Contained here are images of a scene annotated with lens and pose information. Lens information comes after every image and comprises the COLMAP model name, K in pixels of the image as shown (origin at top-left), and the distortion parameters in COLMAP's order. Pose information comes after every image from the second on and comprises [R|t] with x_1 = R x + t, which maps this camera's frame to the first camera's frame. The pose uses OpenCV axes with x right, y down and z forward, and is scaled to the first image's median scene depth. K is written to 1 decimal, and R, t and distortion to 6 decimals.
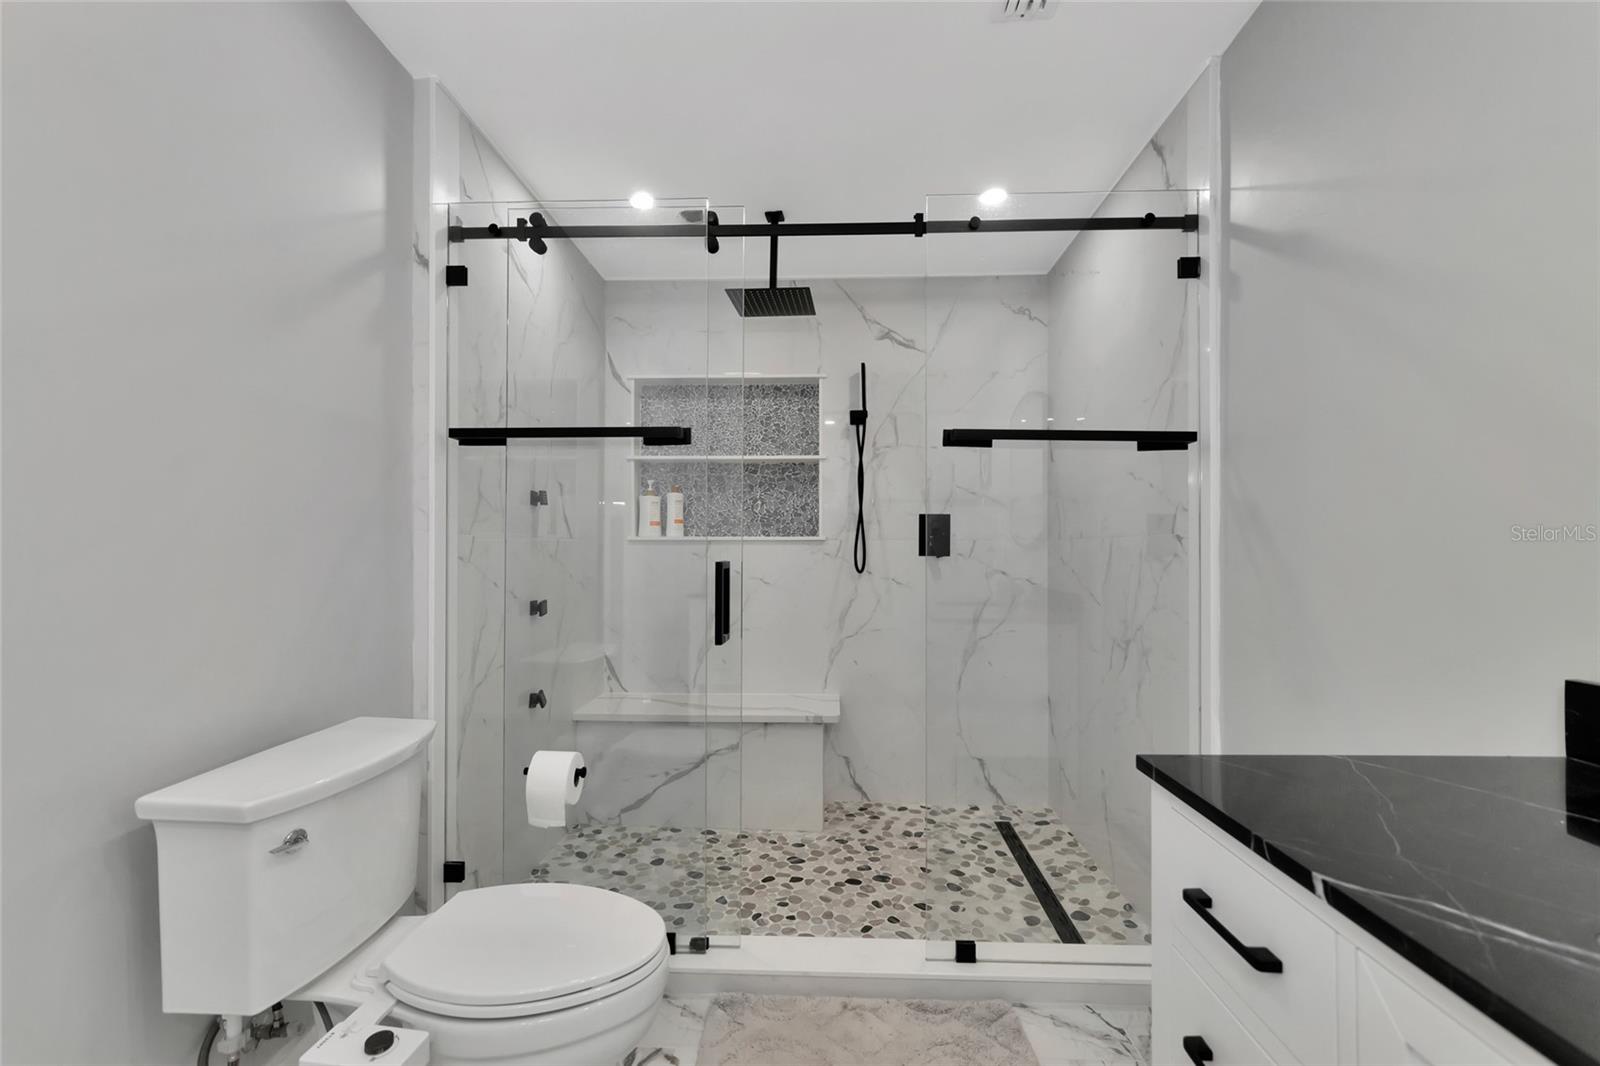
lens RADIAL K [[668.3, 0, 793.0], [0, 668.3, 550.2], [0, 0, 1]] dist [-0.001388, -0.000270]
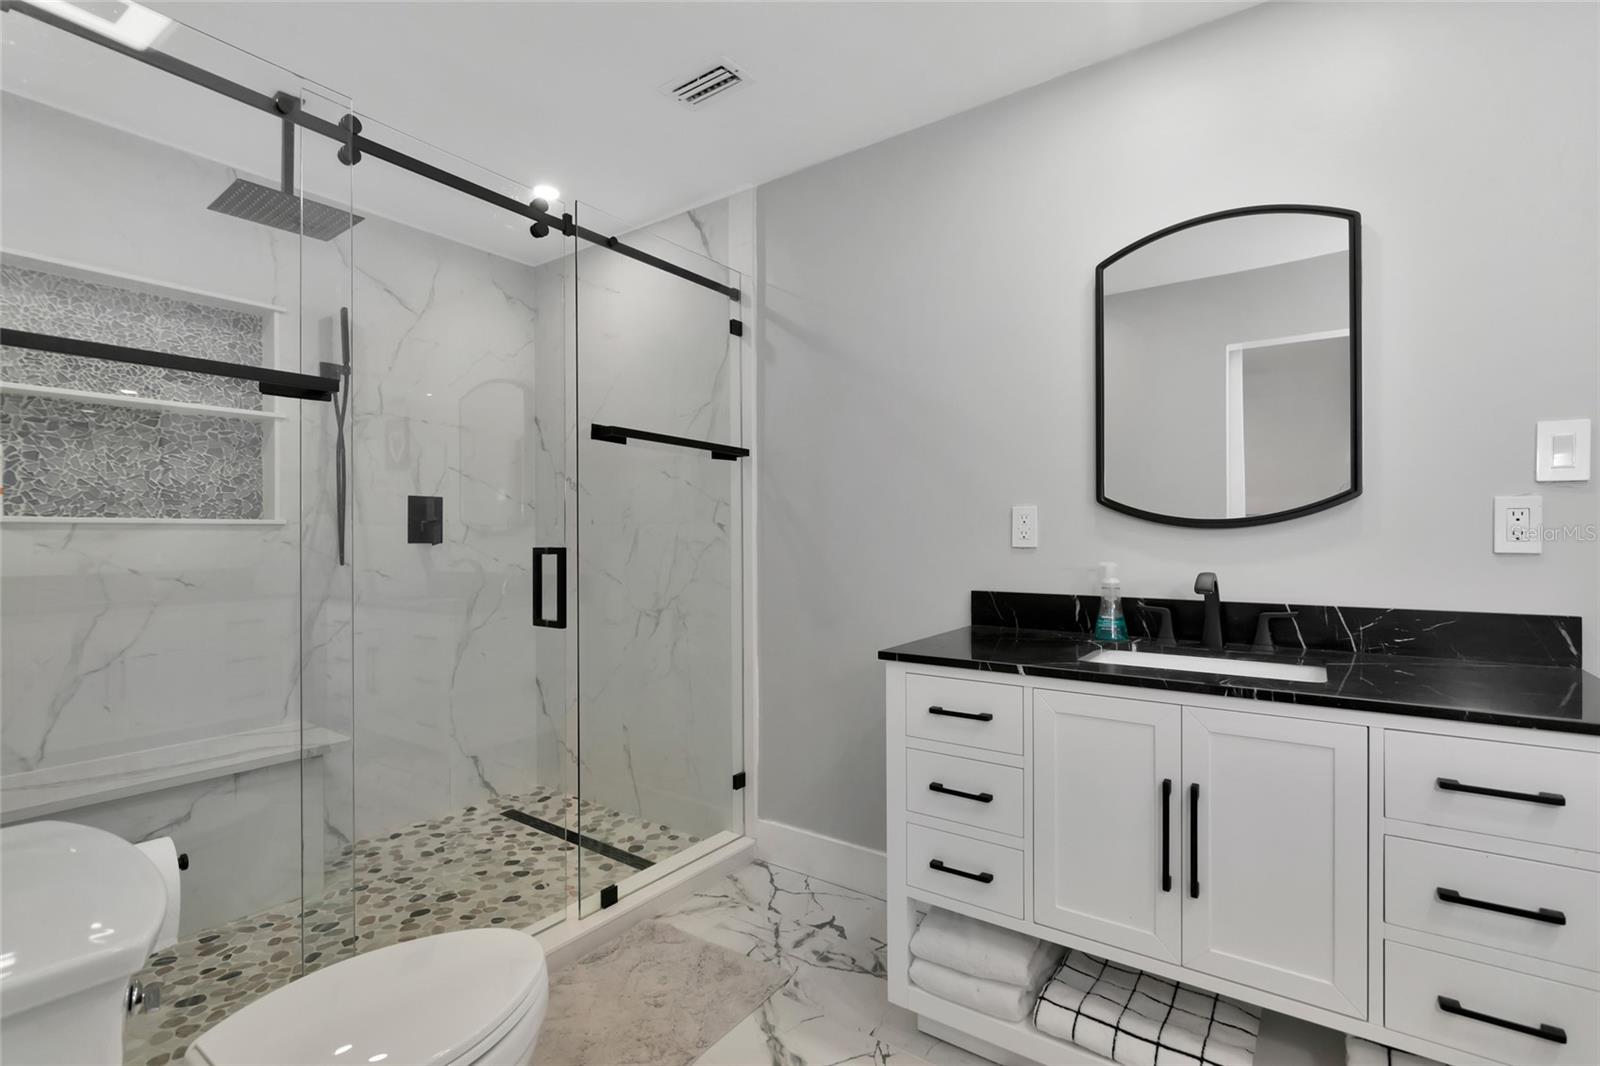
lens RADIAL K [[734.7, 0, 808.6], [0, 734.7, 542.8], [0, 0, 1]] dist [-0.001522, -0.000232]
pose [[0.542479, -0.011861, 0.839986, -0.397386], [0.006167, 0.999930, 0.010137, 0.001781], [-0.840047, -0.000319, 0.542514, 0.040912]]
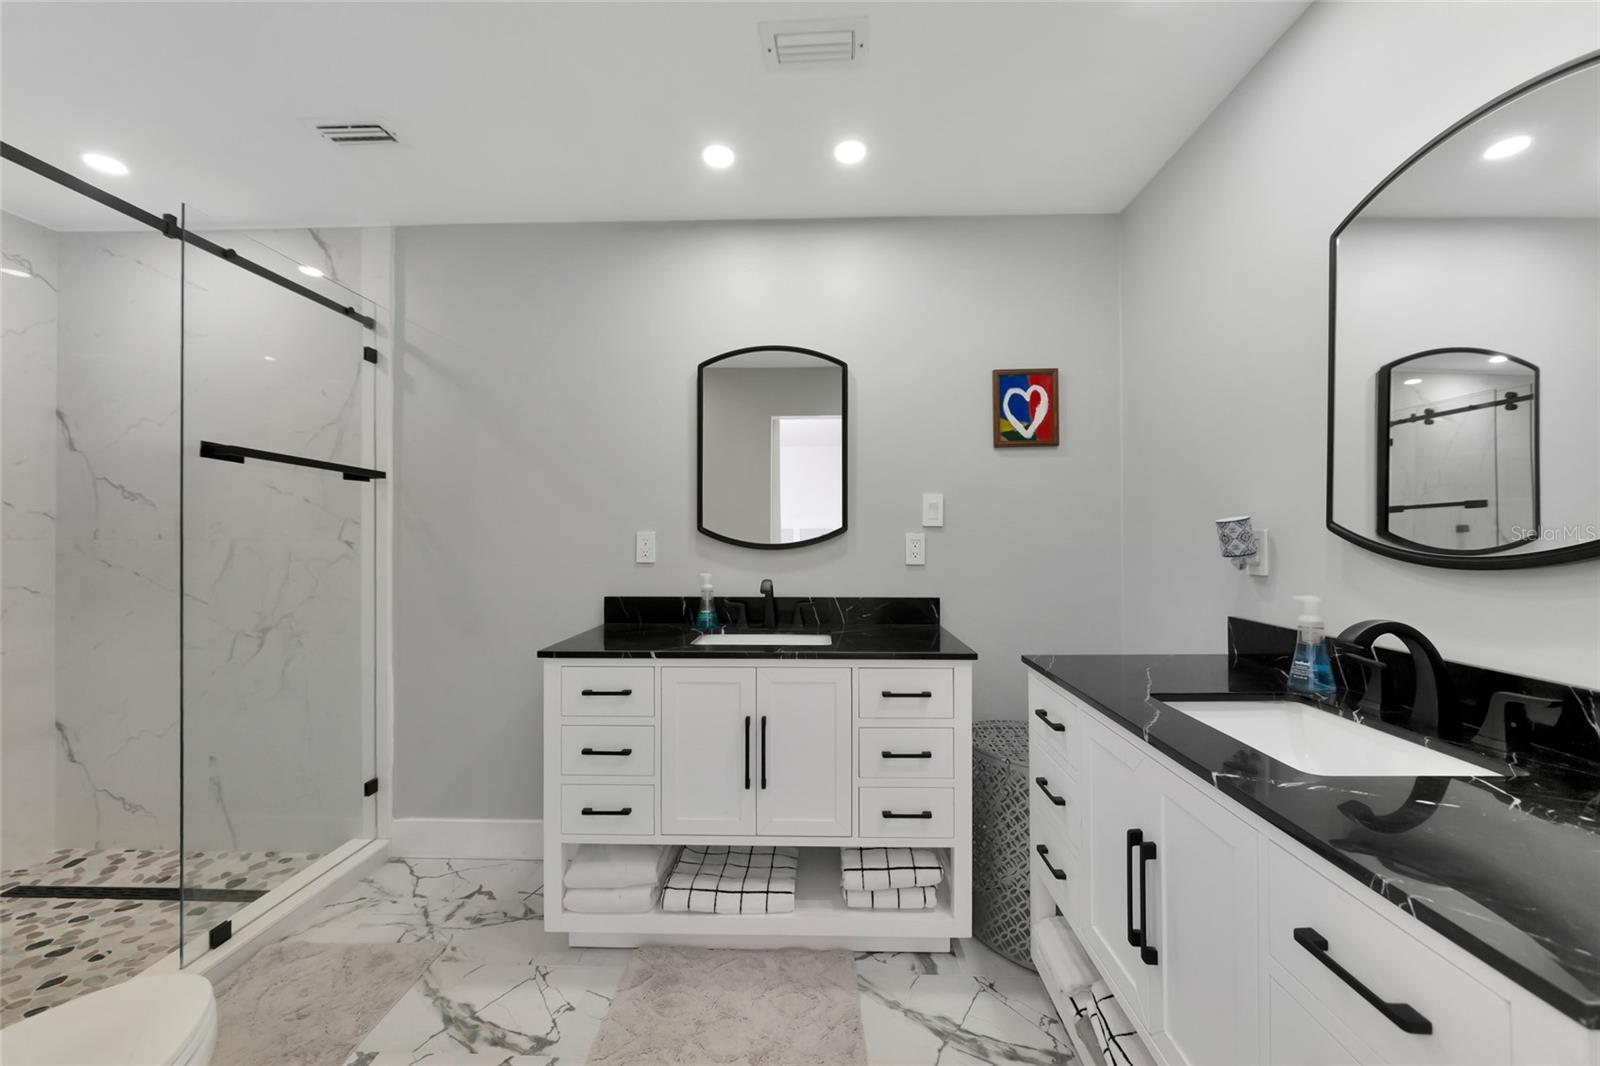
lens RADIAL K [[610.0, 0, 813.4], [0, 610.0, 545.3], [0, 0, 1]] dist [-0.000401, -0.000107]
pose [[-0.025906, -0.009855, 0.999616, -0.497787], [-0.001030, 0.999951, 0.009832, -0.019116], [-0.999664, -0.000775, -0.025915, 0.056779]]
